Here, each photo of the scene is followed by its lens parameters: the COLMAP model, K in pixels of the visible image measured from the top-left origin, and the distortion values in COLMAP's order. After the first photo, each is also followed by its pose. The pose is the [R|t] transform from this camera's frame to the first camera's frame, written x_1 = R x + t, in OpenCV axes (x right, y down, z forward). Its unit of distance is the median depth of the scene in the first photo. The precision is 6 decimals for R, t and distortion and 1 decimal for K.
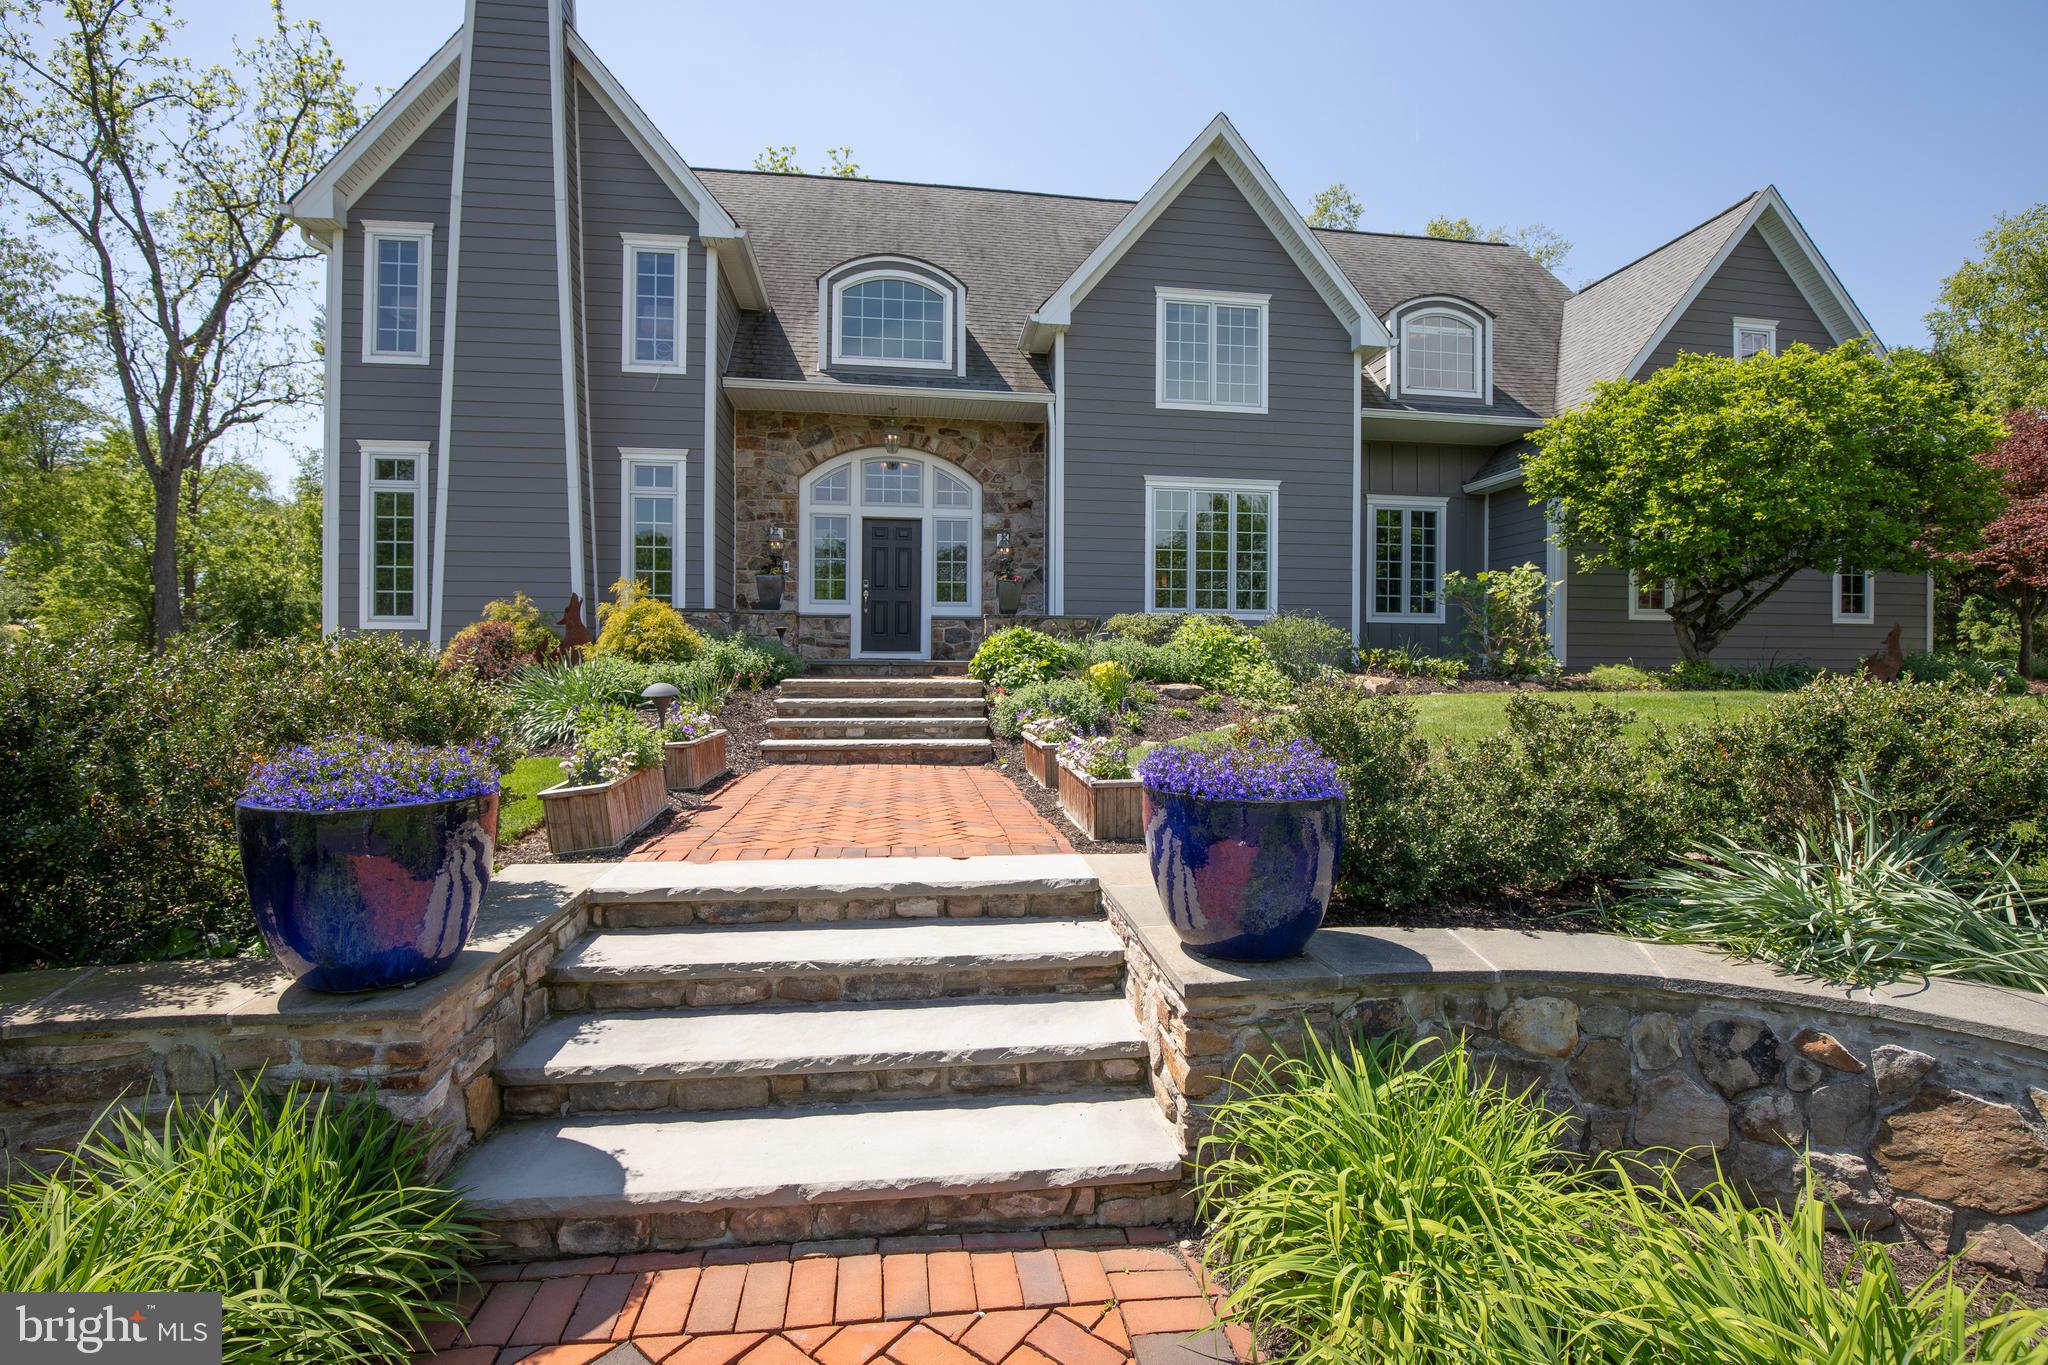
lens RADIAL K [[944.0, 0, 1031.0], [0, 944.0, 678.8], [0, 0, 1]] dist [-0.040734, 0.008924]
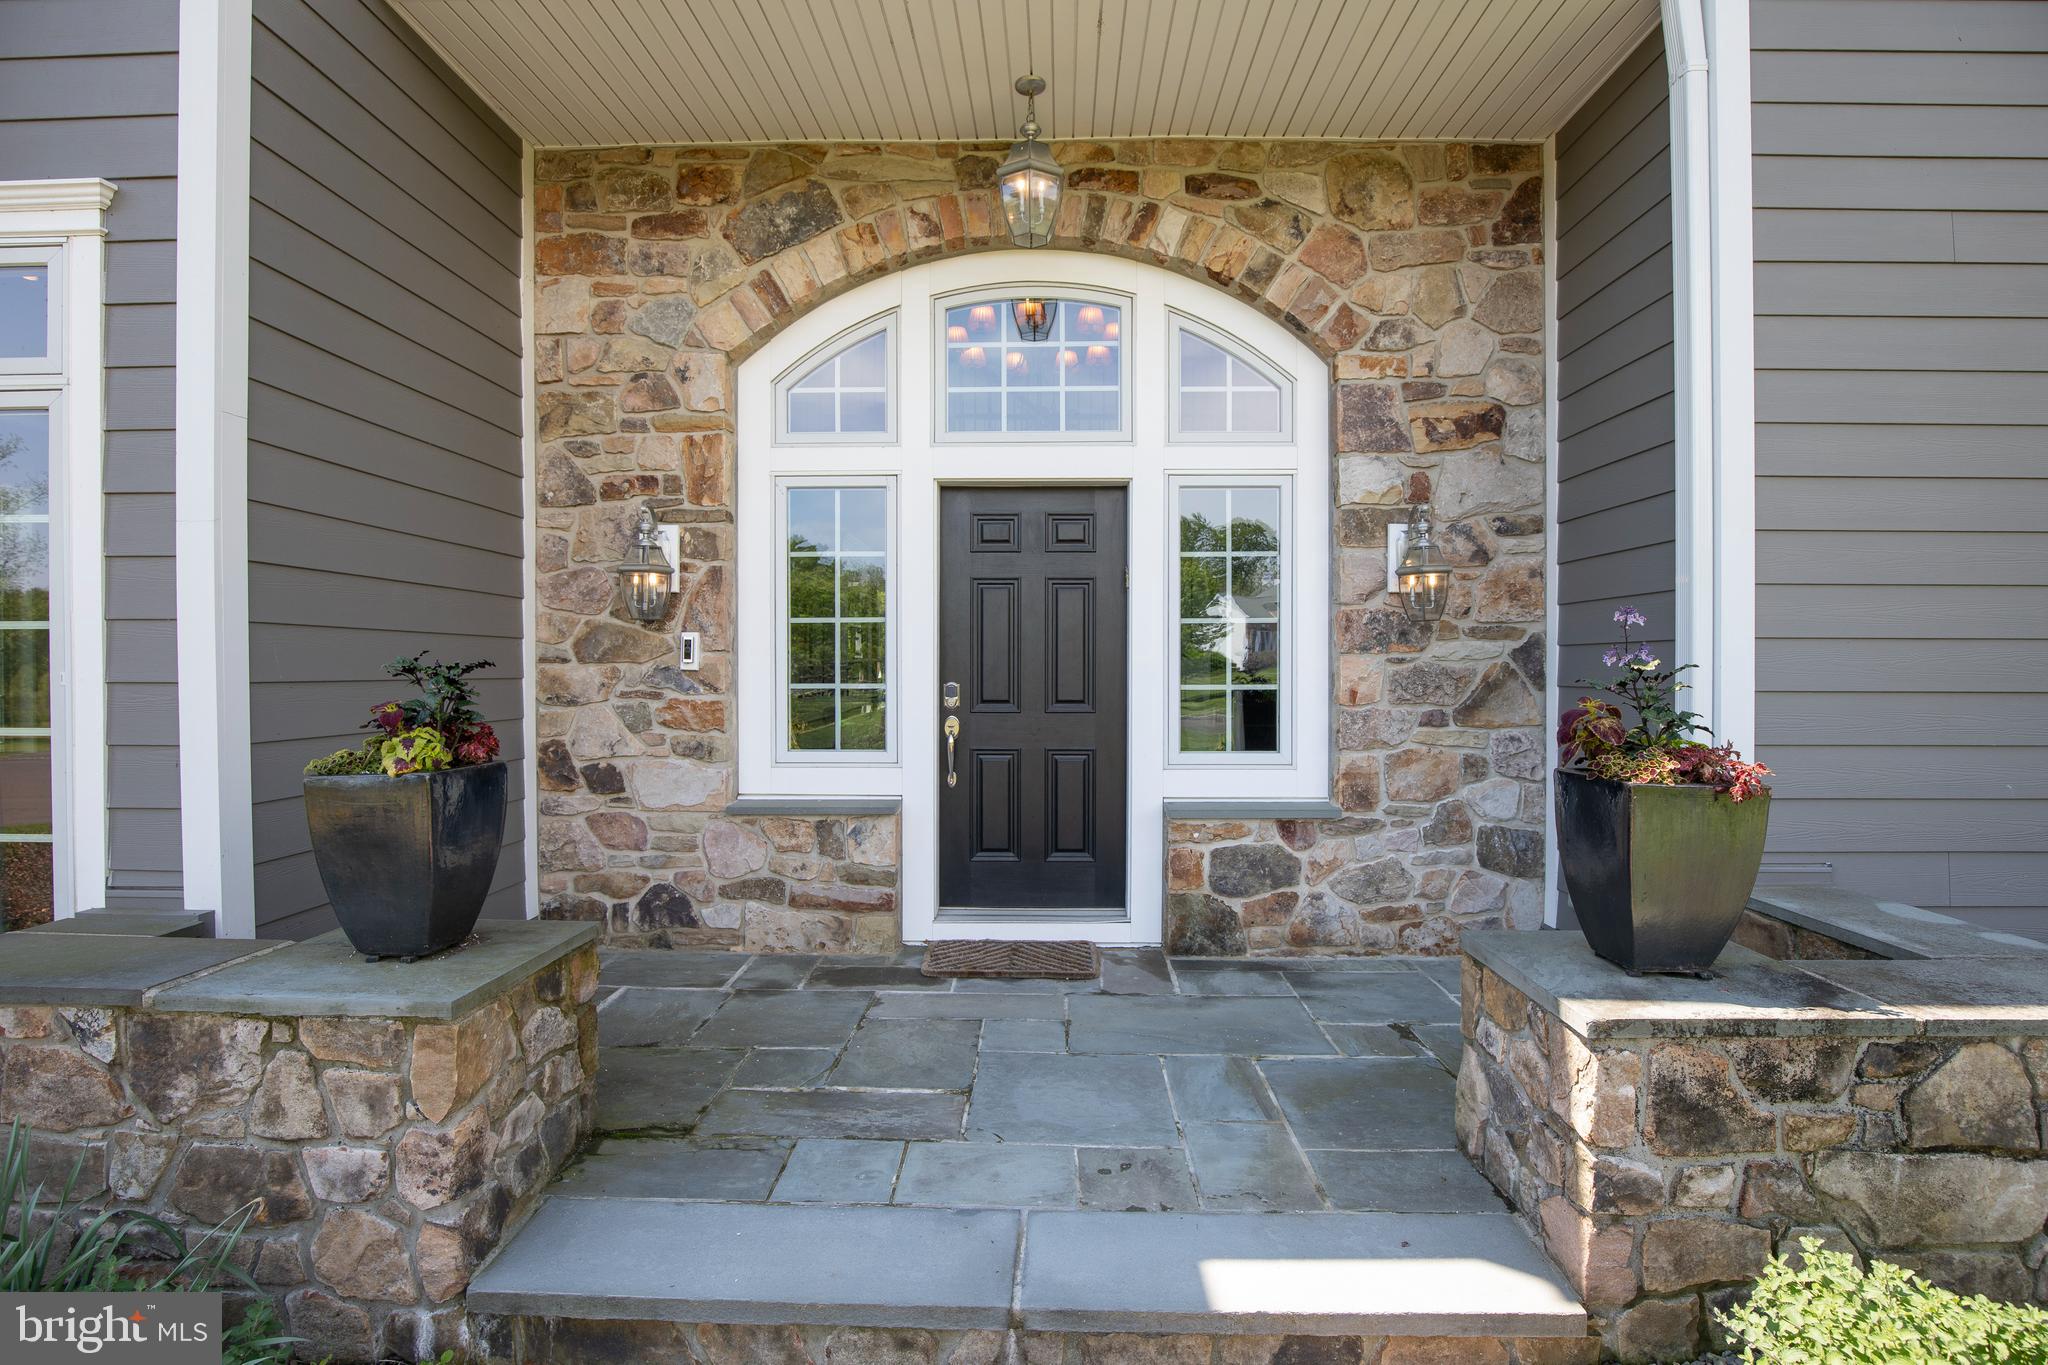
lens RADIAL K [[944.0, 0, 1031.0], [0, 944.0, 678.8], [0, 0, 1]] dist [-0.040734, 0.008924]
pose [[0.985618, -0.003024, -0.168961, -0.097017], [0.003614, 0.999988, 0.003188, -0.108187], [0.168949, -0.003753, 0.985618, 0.701642]]
